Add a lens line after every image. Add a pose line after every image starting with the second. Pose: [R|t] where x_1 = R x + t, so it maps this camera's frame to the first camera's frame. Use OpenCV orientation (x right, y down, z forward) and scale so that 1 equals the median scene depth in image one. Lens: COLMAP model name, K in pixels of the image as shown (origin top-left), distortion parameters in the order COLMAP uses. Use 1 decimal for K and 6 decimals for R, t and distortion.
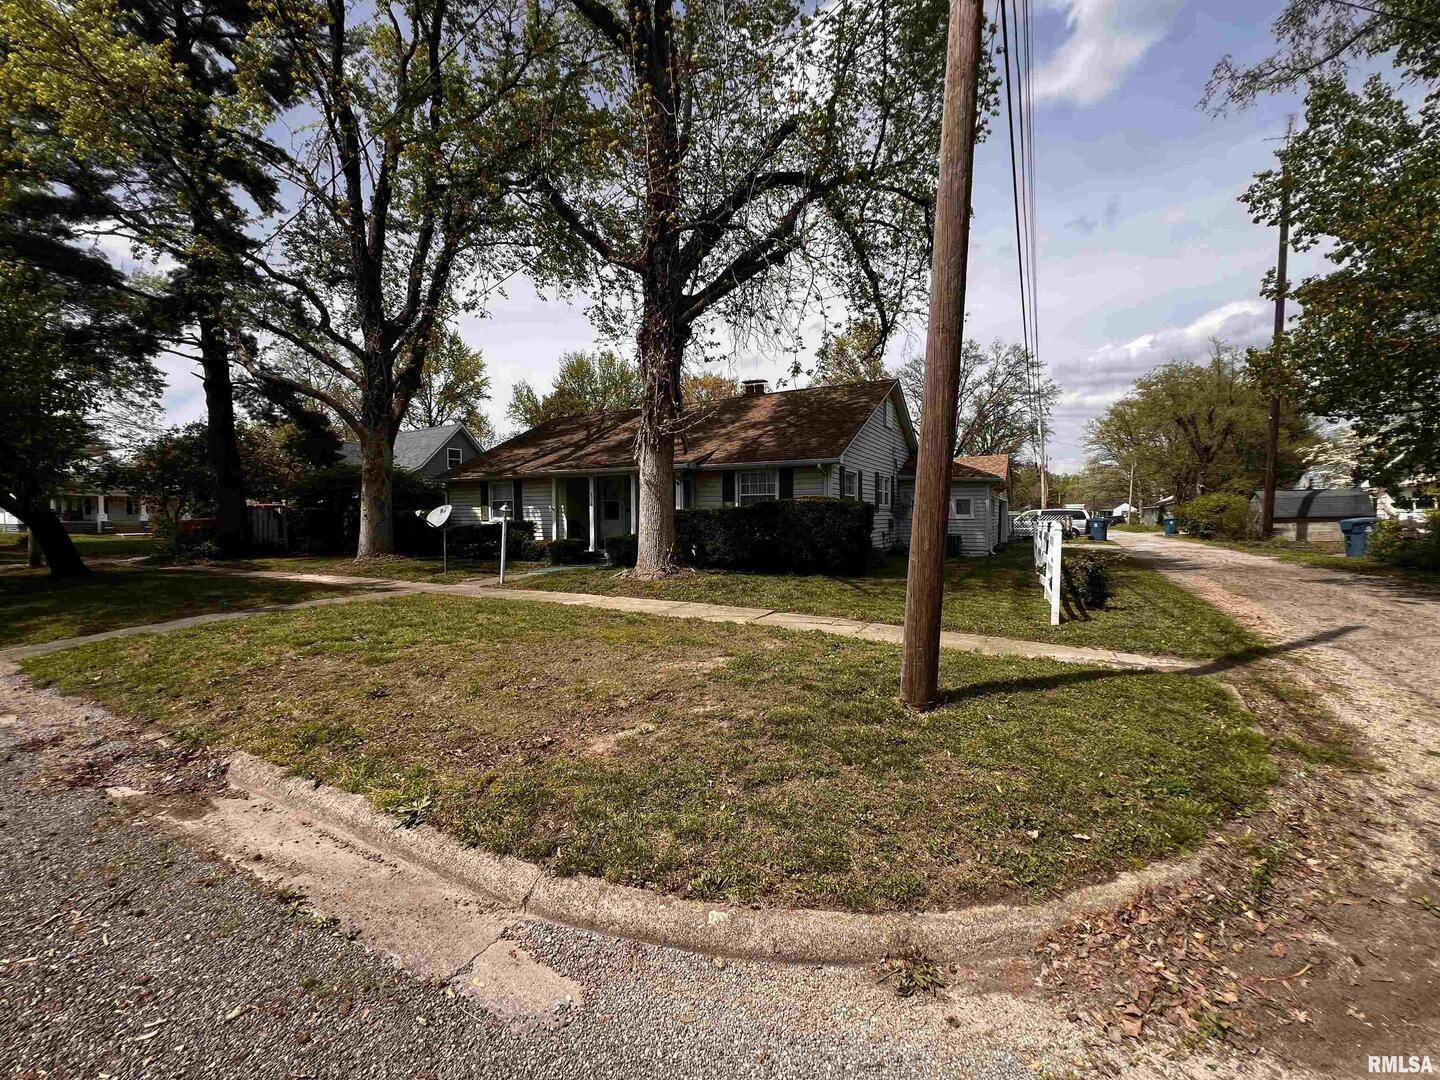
lens RADIAL K [[579.6, 0, 720.0], [0, 579.6, 540.0], [0, 0, 1]] dist [0.000225, 0.000302]
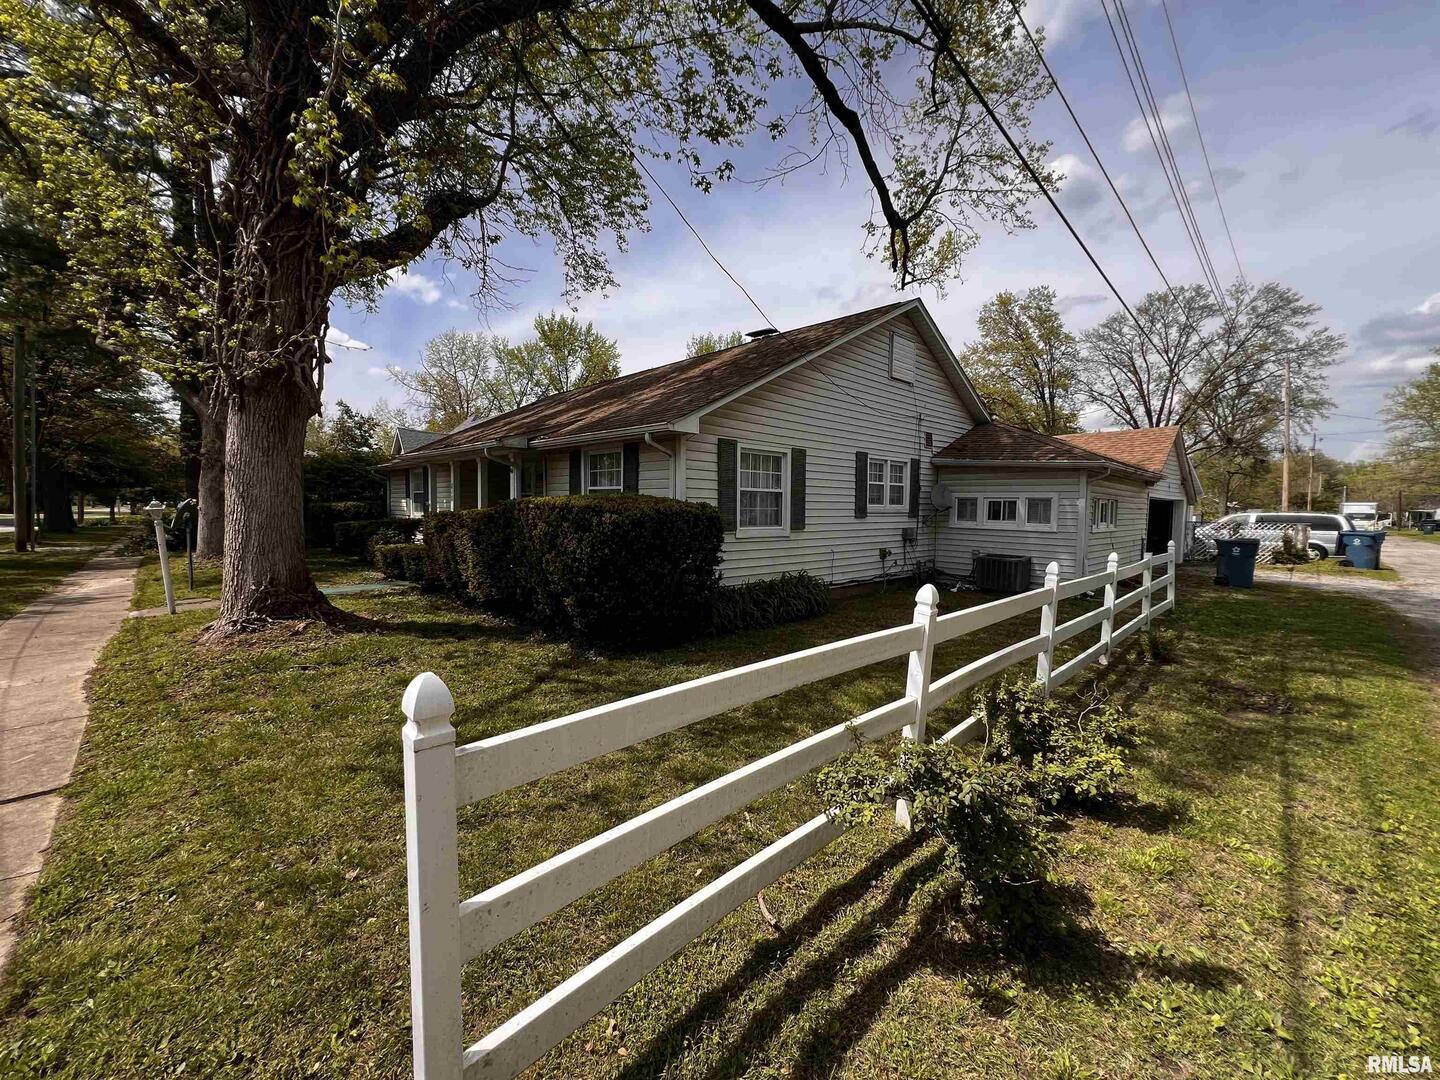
lens RADIAL K [[579.2, 0, 720.0], [0, 579.2, 540.0], [0, 0, 1]] dist [-0.000658, -0.000057]
pose [[0.954915, 0.035062, -0.294802, 0.070614], [-0.029973, 0.999314, 0.021767, -0.007526], [0.295362, -0.011950, 0.955311, 0.084091]]
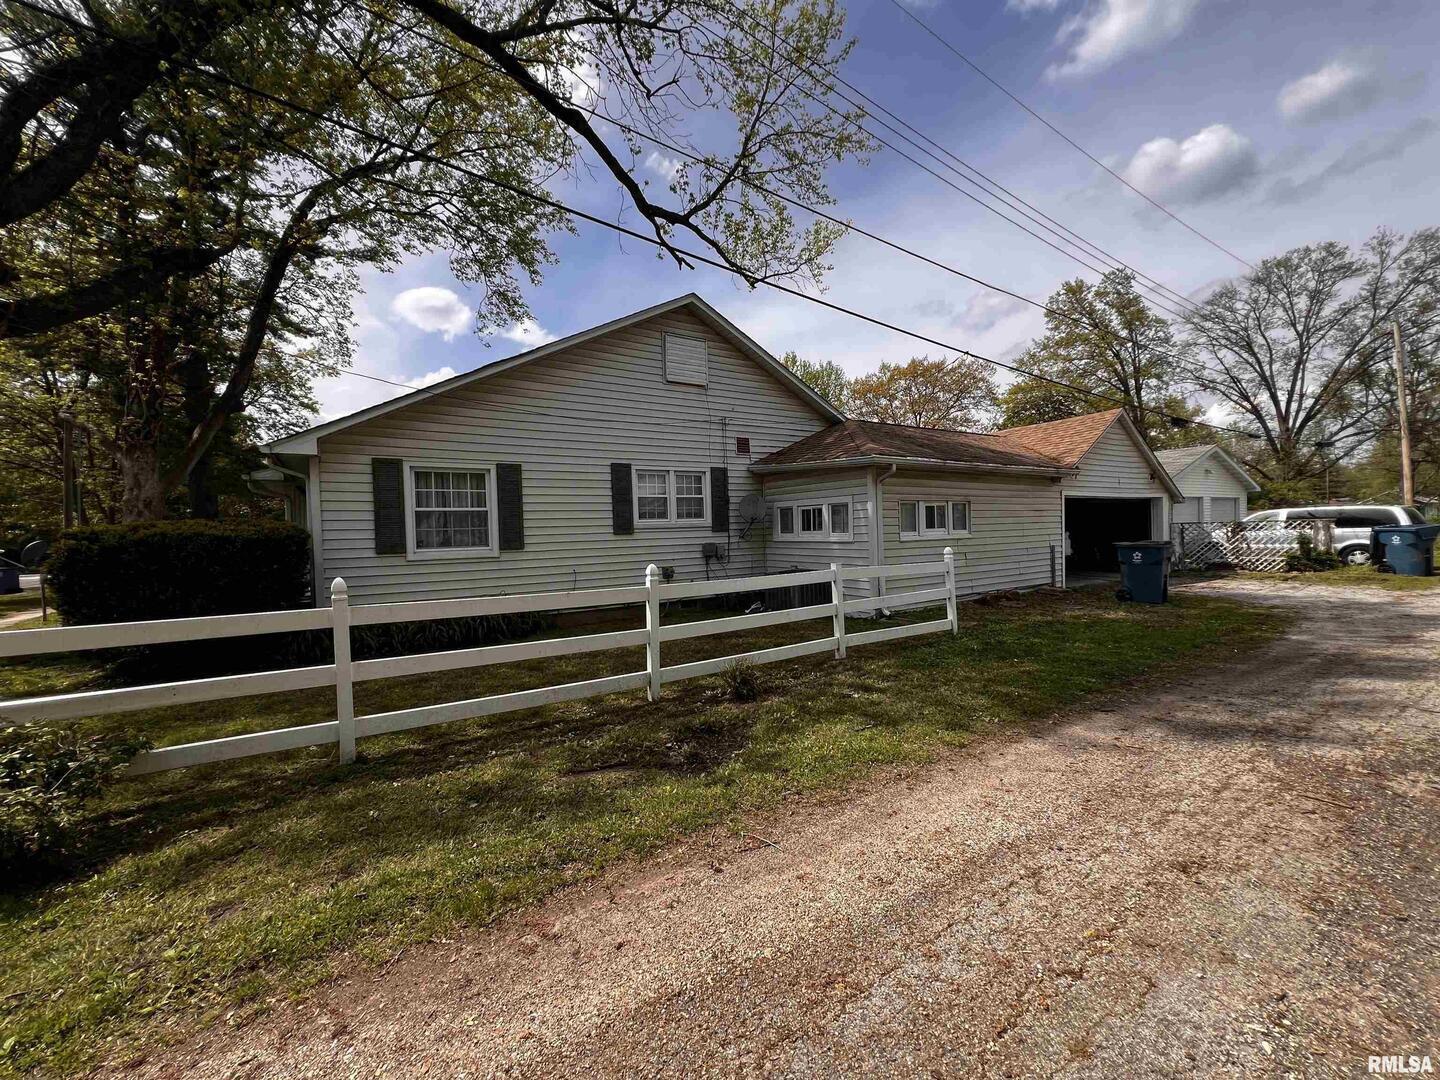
lens RADIAL K [[579.2, 0, 720.0], [0, 579.2, 540.0], [0, 0, 1]] dist [-0.000658, -0.000057]
pose [[0.881488, -0.012854, -0.472031, 0.142730], [0.004555, 0.999814, -0.018721, -0.007075], [0.472184, 0.014352, 0.881383, 0.125013]]
